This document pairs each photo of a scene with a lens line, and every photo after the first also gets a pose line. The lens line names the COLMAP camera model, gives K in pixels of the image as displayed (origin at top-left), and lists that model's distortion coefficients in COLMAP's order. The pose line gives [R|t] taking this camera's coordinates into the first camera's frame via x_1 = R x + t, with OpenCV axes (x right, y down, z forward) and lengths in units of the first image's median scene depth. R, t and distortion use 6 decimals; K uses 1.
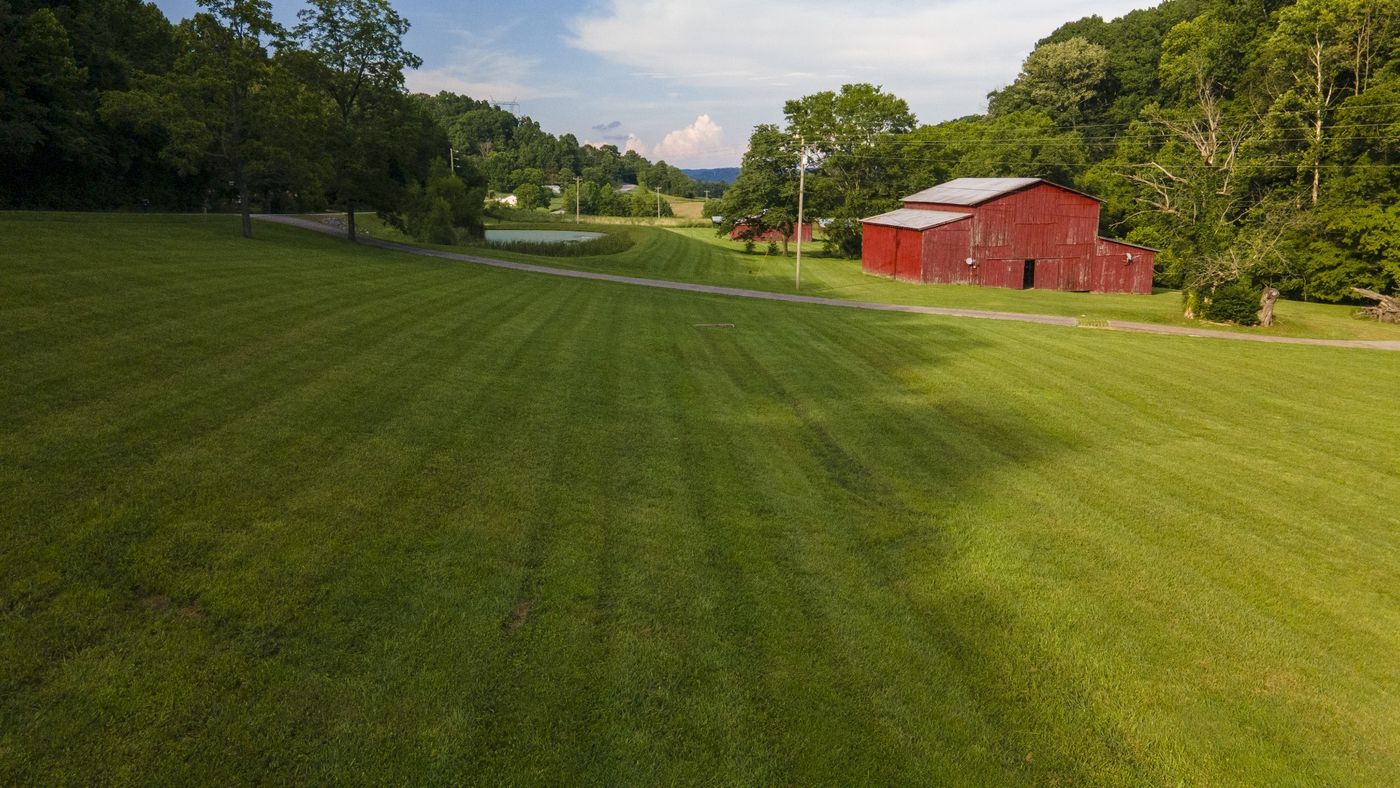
lens RADIAL K [[1018.5, 0, 693.0], [0, 1018.5, 400.0], [0, 0, 1]] dist [0.029412, 0.019227]
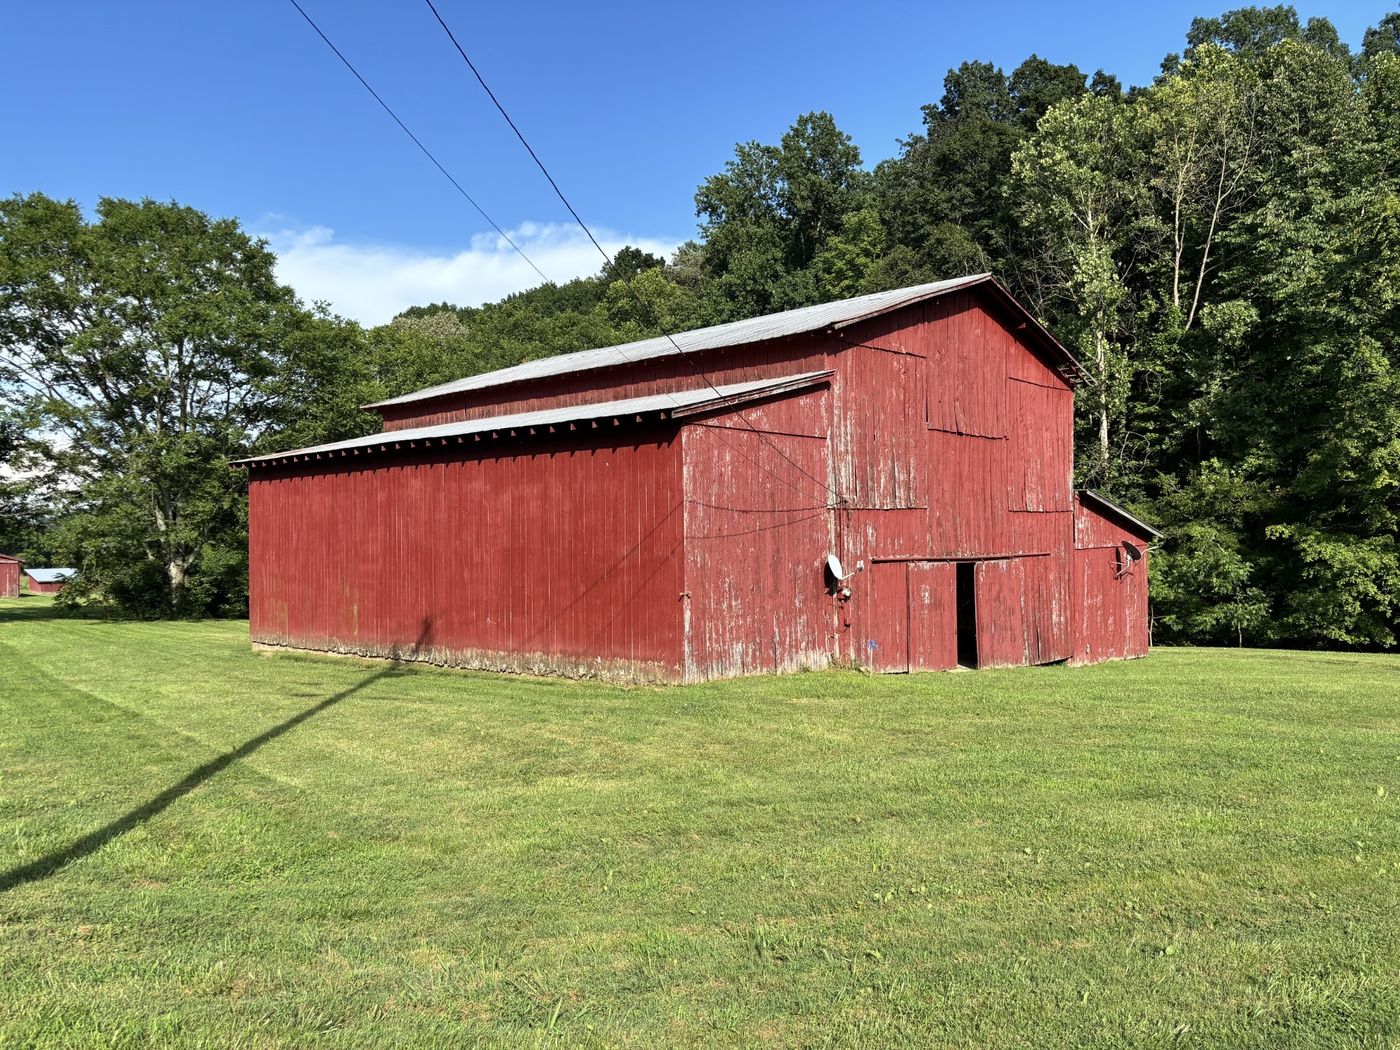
lens RADIAL K [[1075.7, 0, 696.6], [0, 1075.7, 519.5], [0, 0, 1]] dist [0.001170, -0.001998]
pose [[0.774604, 0.013986, 0.632292, 0.085204], [0.138323, 0.971805, -0.190952, -0.098192], [-0.617135, 0.235373, 0.750829, 0.790206]]
